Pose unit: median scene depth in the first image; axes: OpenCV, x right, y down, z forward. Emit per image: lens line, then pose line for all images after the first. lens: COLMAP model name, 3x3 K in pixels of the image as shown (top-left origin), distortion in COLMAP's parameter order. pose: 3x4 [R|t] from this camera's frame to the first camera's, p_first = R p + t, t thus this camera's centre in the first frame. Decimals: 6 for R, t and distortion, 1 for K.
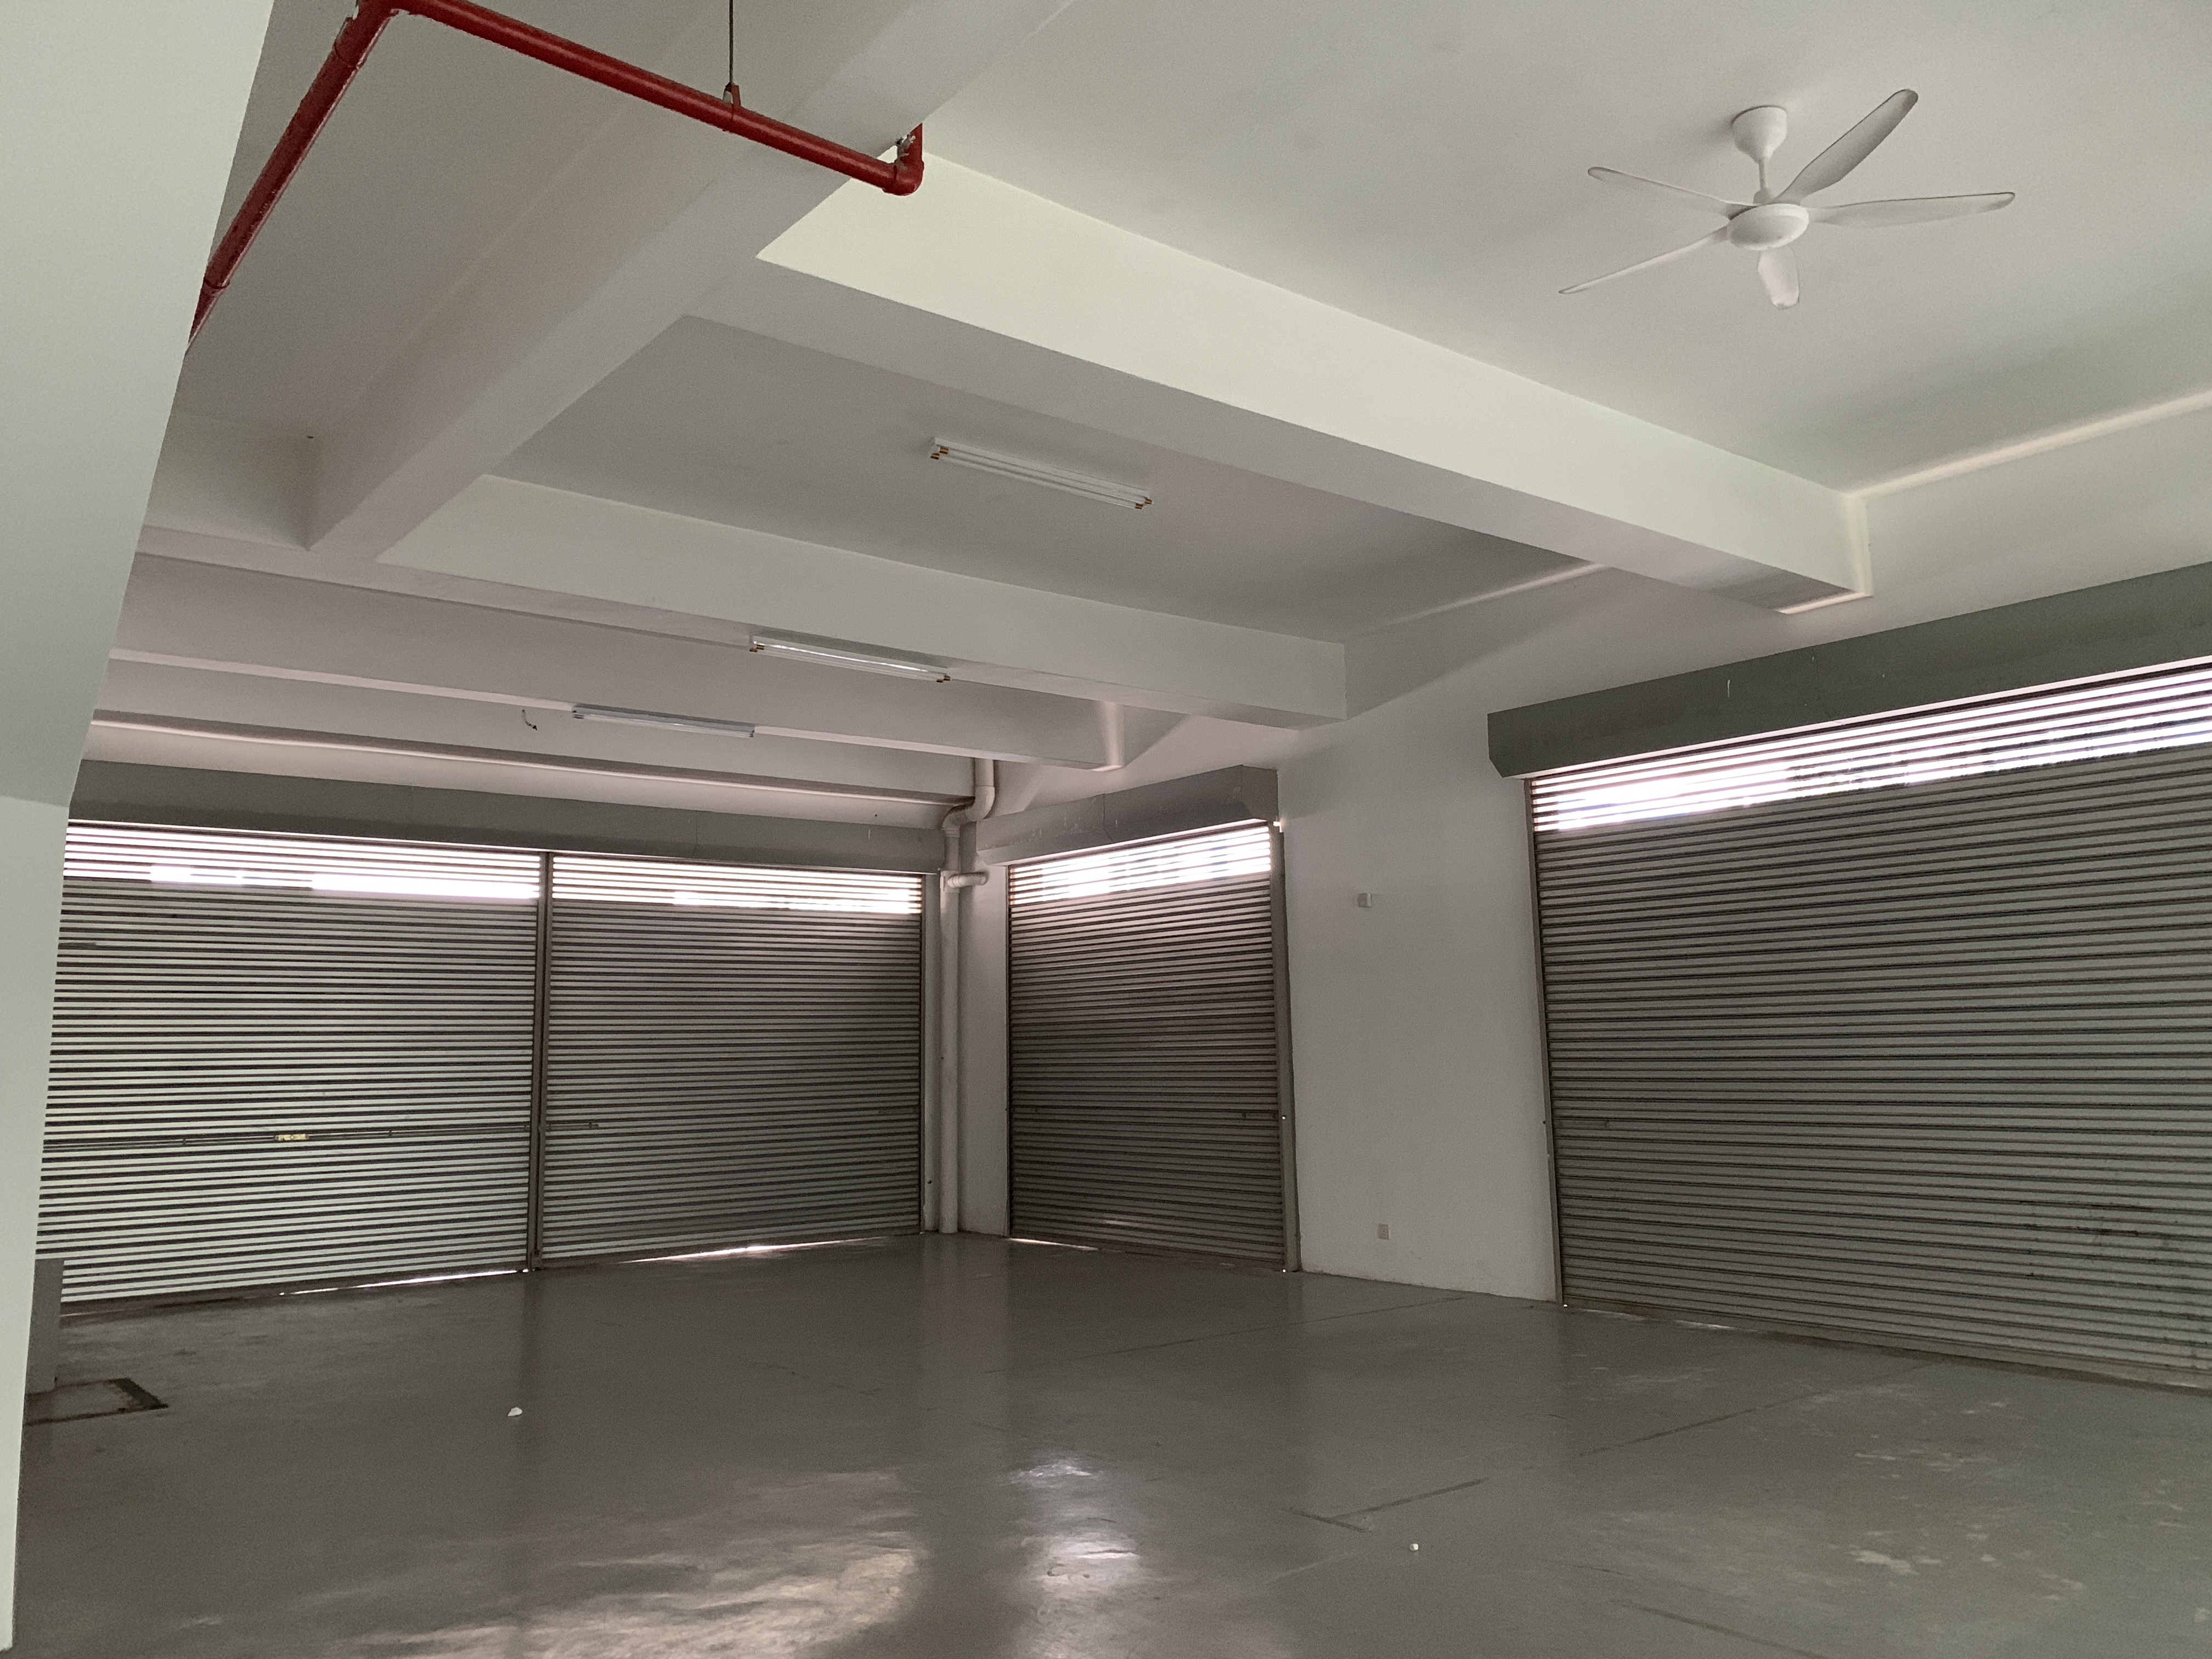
lens RADIAL K [[1679.3, 0, 1138.2], [0, 1679.3, 790.3], [0, 0, 1]] dist [0.044270, -0.041929]
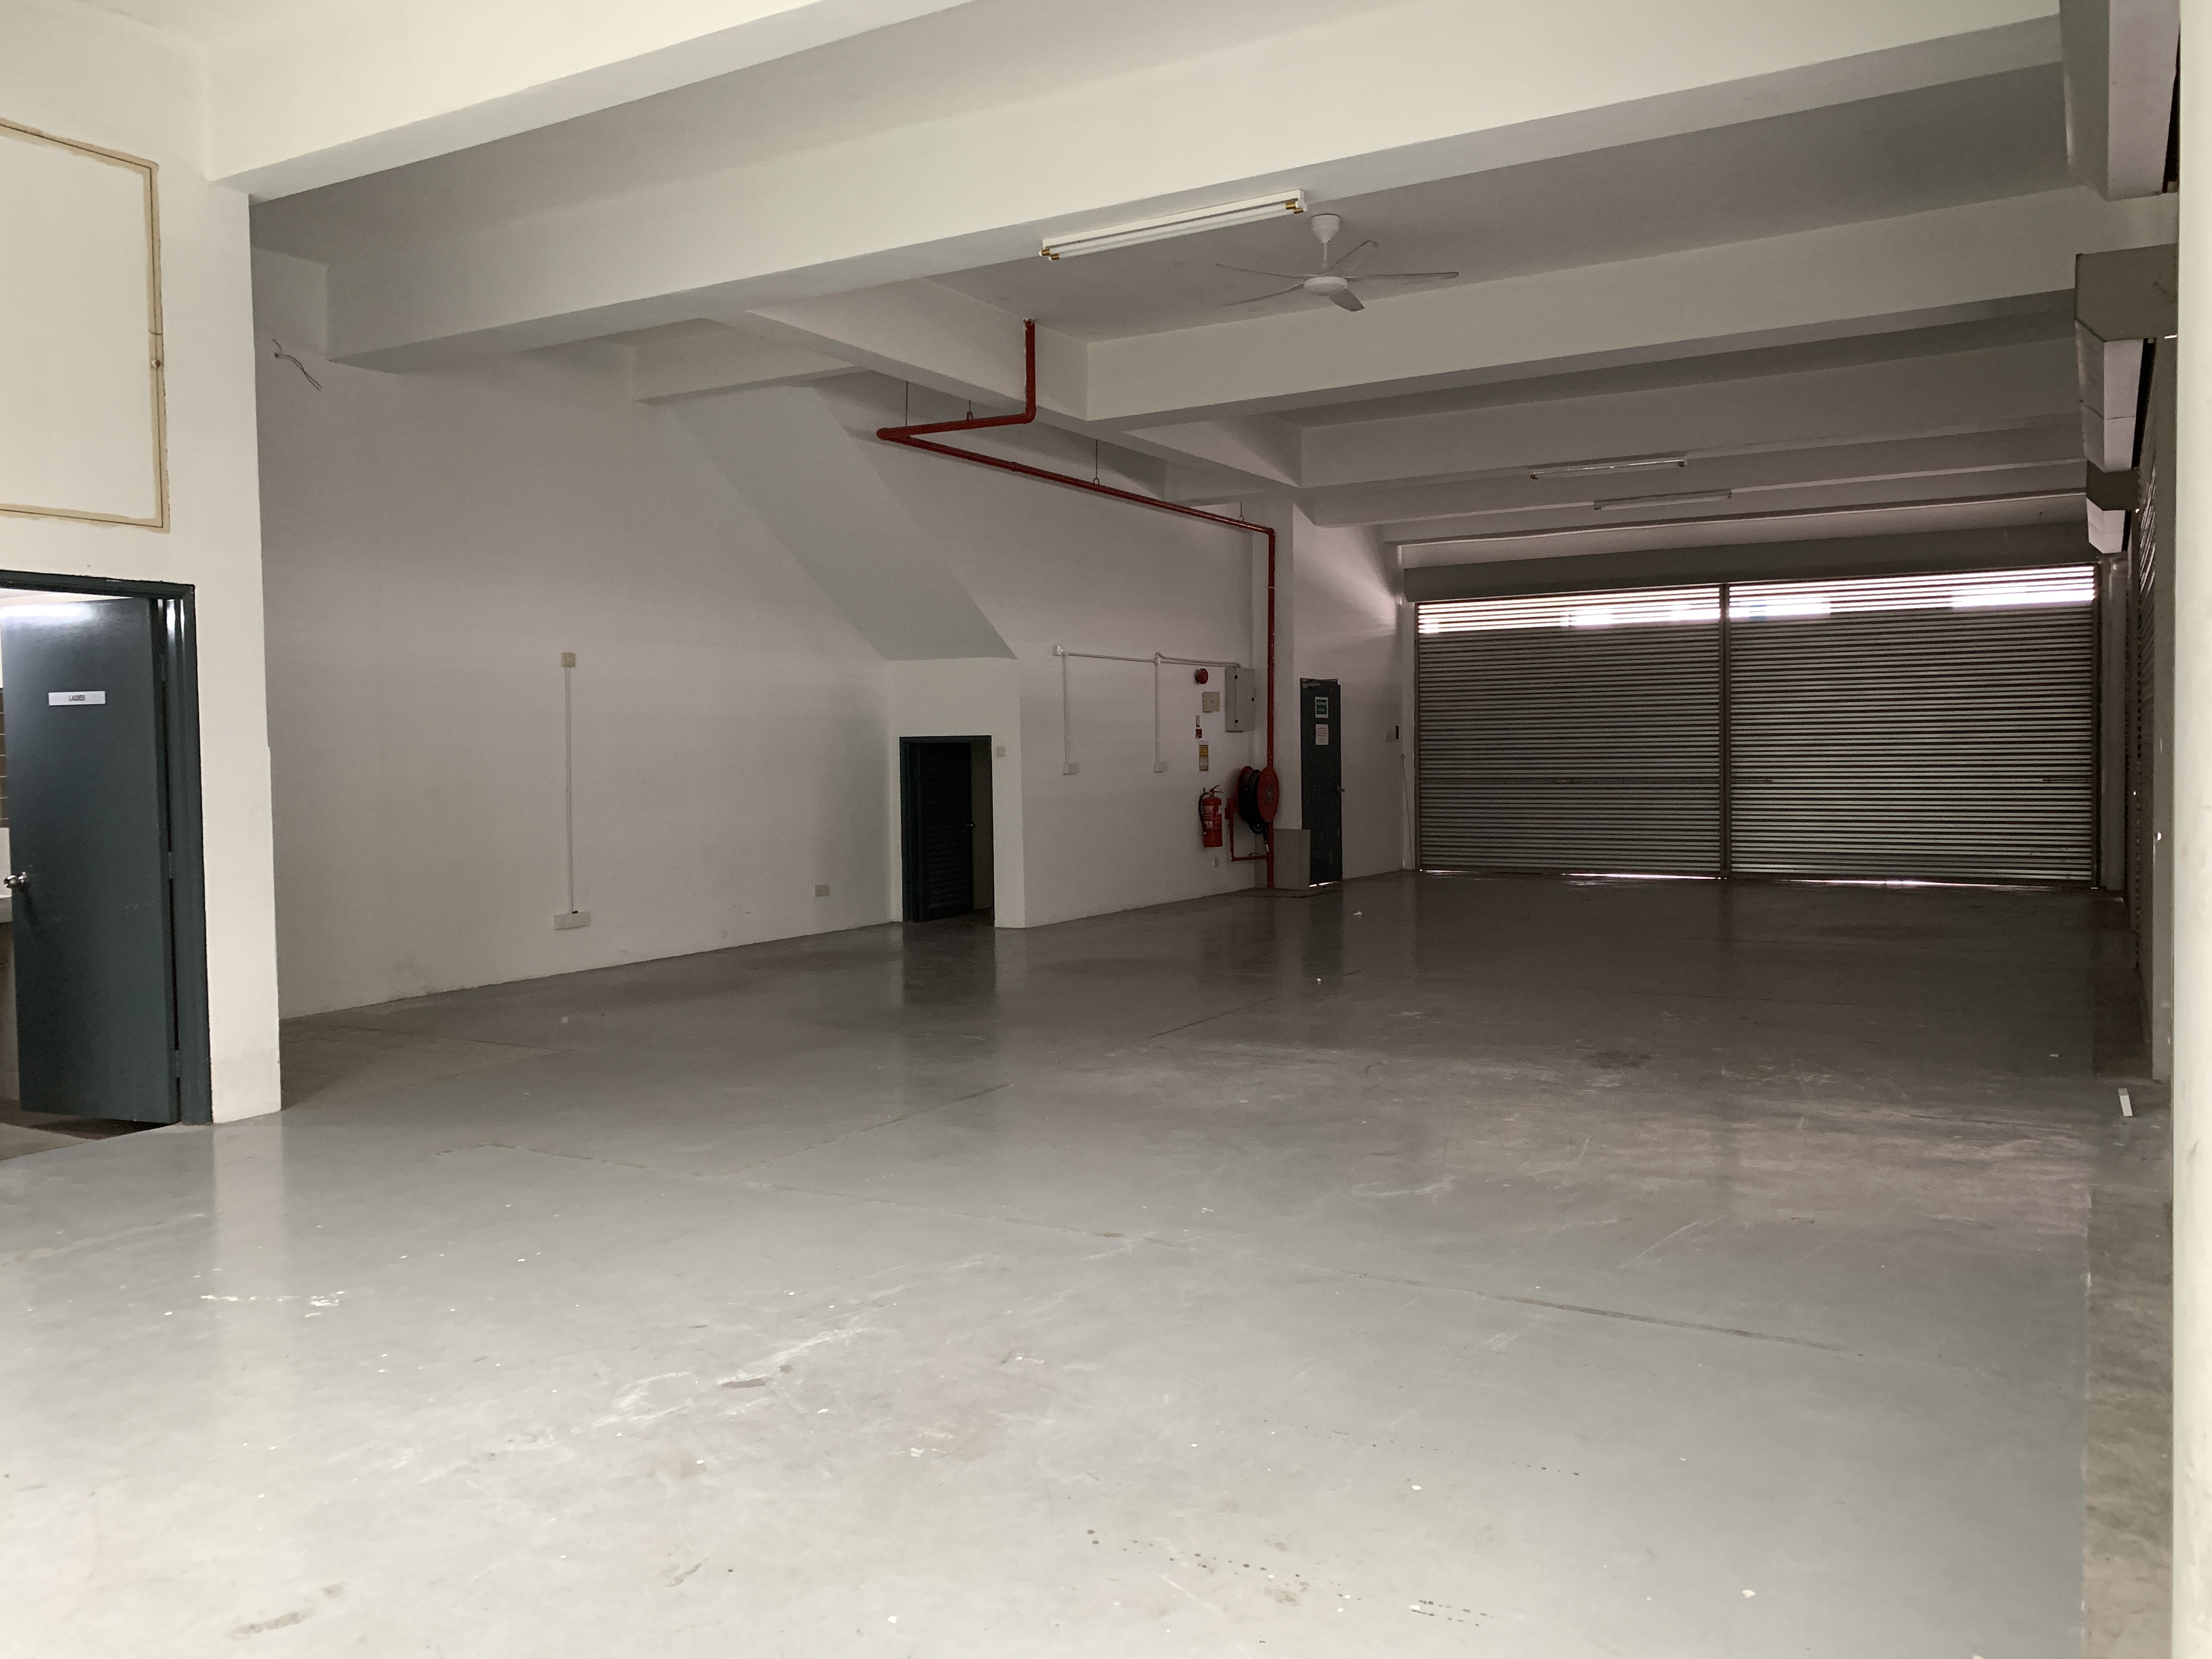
lens RADIAL K [[1679.3, 0, 1105.9], [0, 1679.3, 800.5], [0, 0, 1]] dist [0.044270, -0.041929]
pose [[0.349797, 0.041624, -0.935901, 0.787363], [0.152501, 0.983157, 0.100724, -0.005959], [0.924330, -0.177958, 0.337557, 0.040027]]
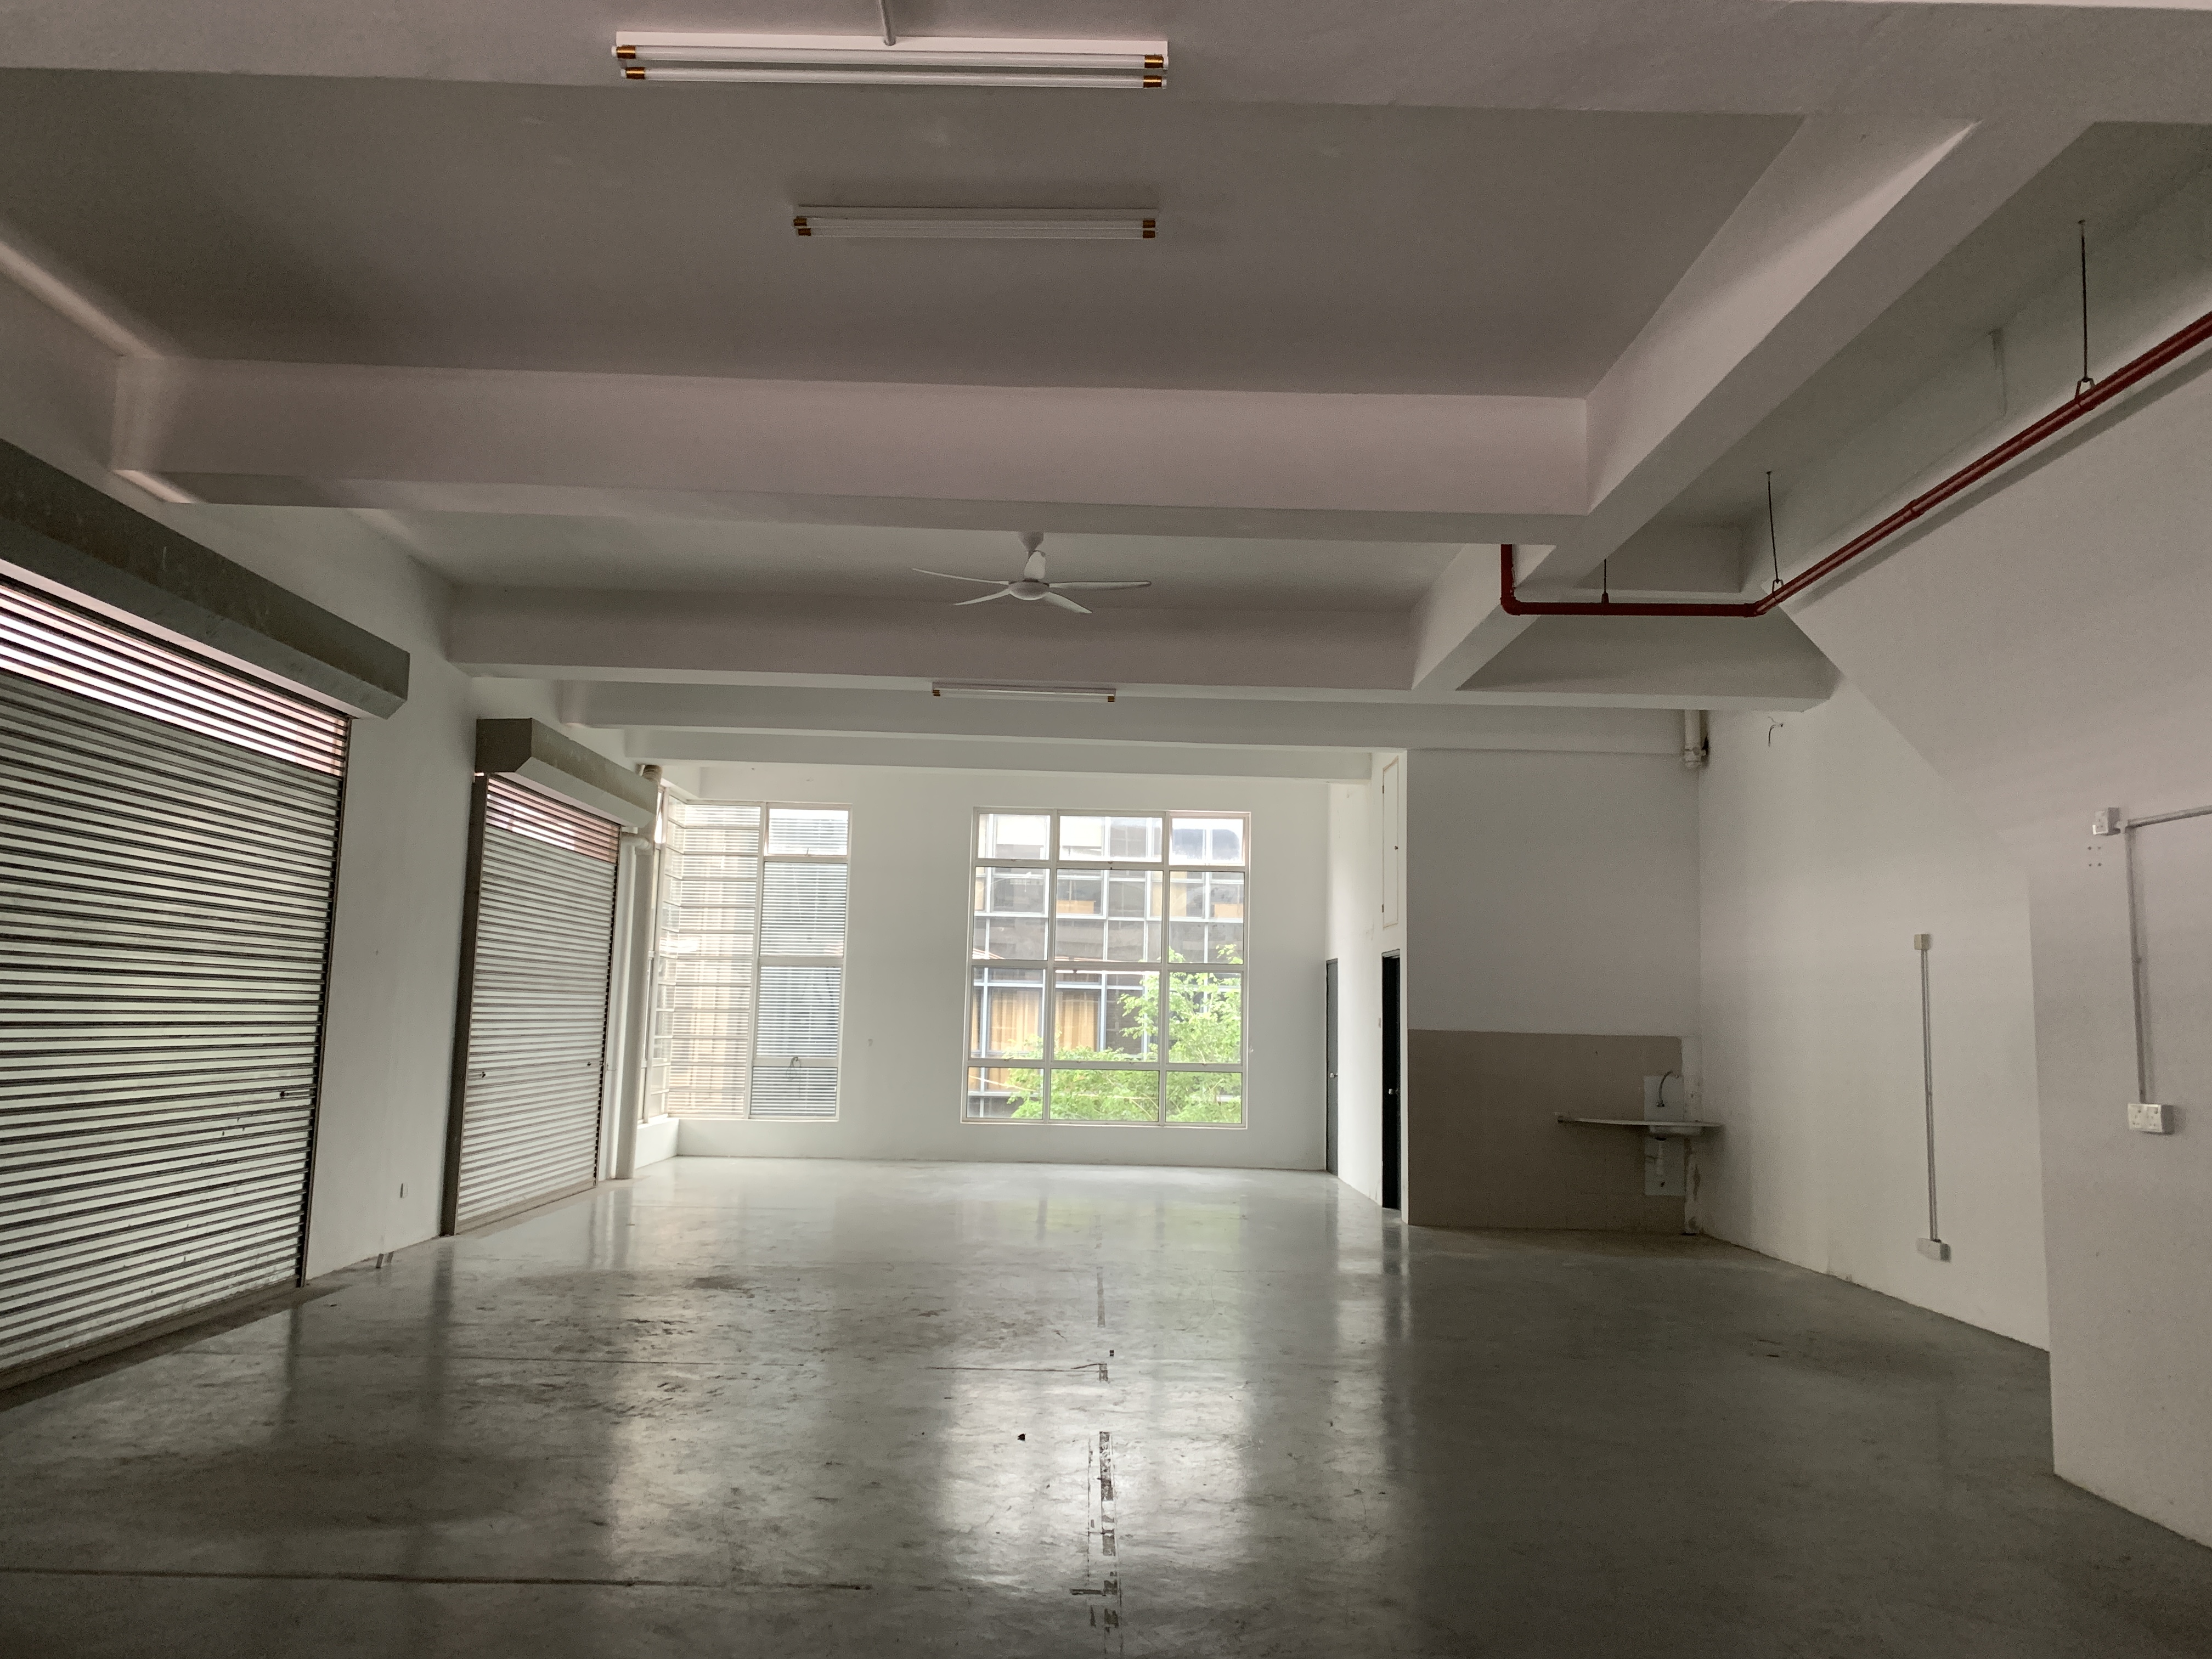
lens RADIAL K [[1679.3, 0, 1106.3], [0, 1679.3, 823.6], [0, 0, 1]] dist [0.044270, -0.041929]
pose [[-0.778812, 0.071561, 0.623162, -0.272208], [-0.107823, 0.963410, -0.245388, 0.136008], [-0.617921, -0.258302, -0.742600, 0.857254]]
